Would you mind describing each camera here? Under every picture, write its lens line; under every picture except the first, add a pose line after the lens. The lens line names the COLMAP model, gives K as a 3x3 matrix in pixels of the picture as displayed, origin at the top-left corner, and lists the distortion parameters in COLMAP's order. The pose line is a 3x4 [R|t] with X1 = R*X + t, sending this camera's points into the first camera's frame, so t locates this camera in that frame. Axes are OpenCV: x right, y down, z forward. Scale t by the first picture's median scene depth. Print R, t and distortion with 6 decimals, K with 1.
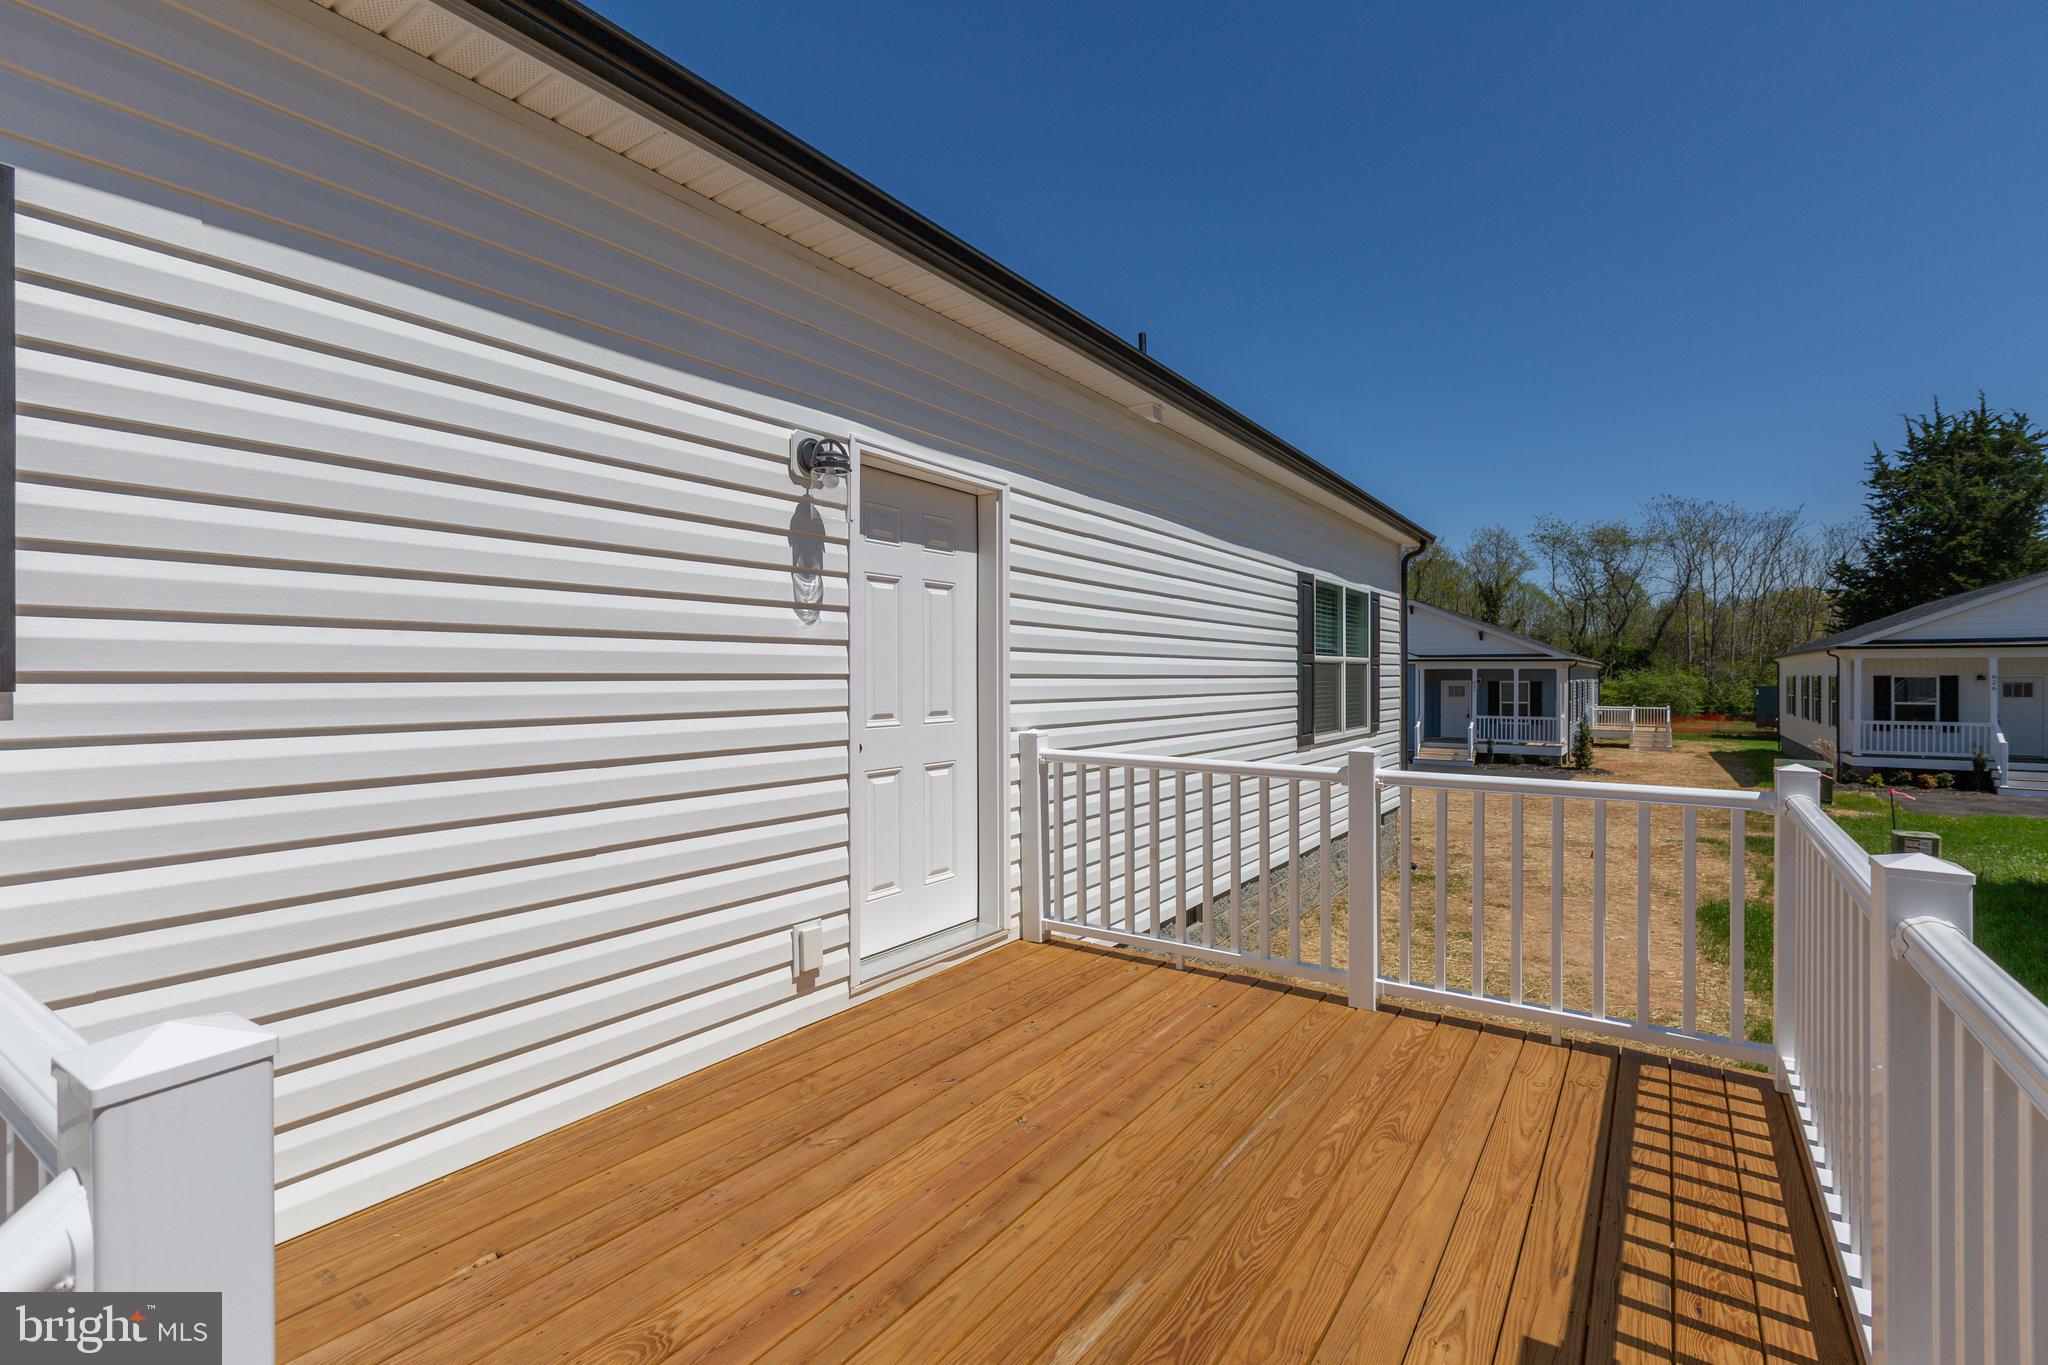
lens RADIAL K [[914.3, 0, 1024.0], [0, 914.3, 682.5], [0, 0, 1]] dist [-0.019874, -0.000297]
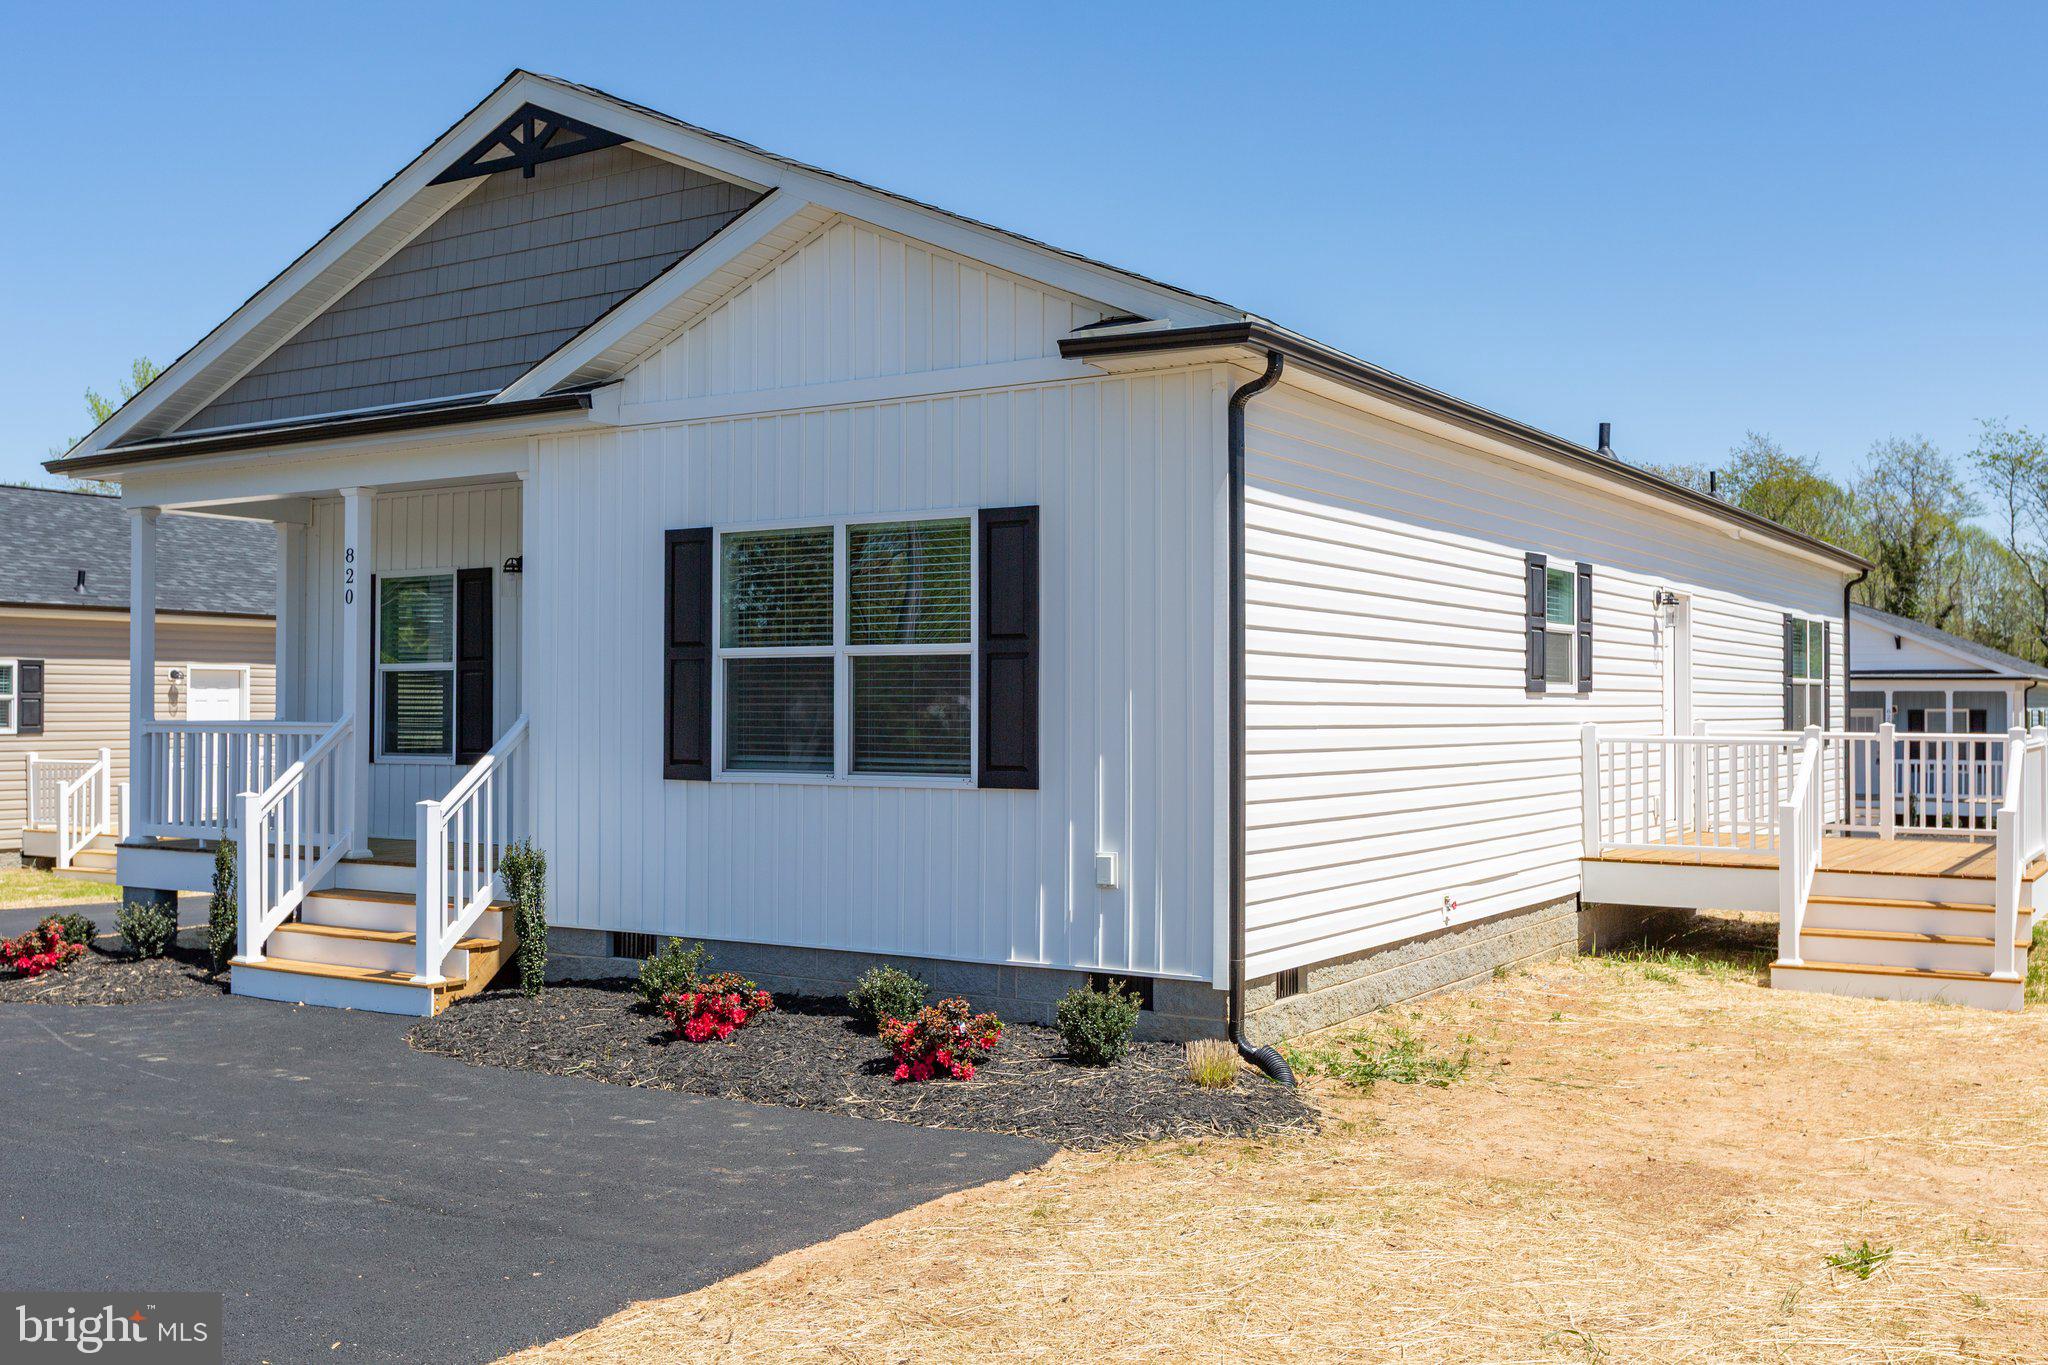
lens RADIAL K [[1914.8, 0, 1013.7], [0, 1914.8, 684.8], [0, 0, 1]] dist [0.006499, -0.018456]
pose [[0.999075, 0.002671, 0.042923, -0.656756], [-0.001920, 0.999844, -0.017544, 0.020629], [-0.042963, 0.017445, 0.998924, -1.202416]]
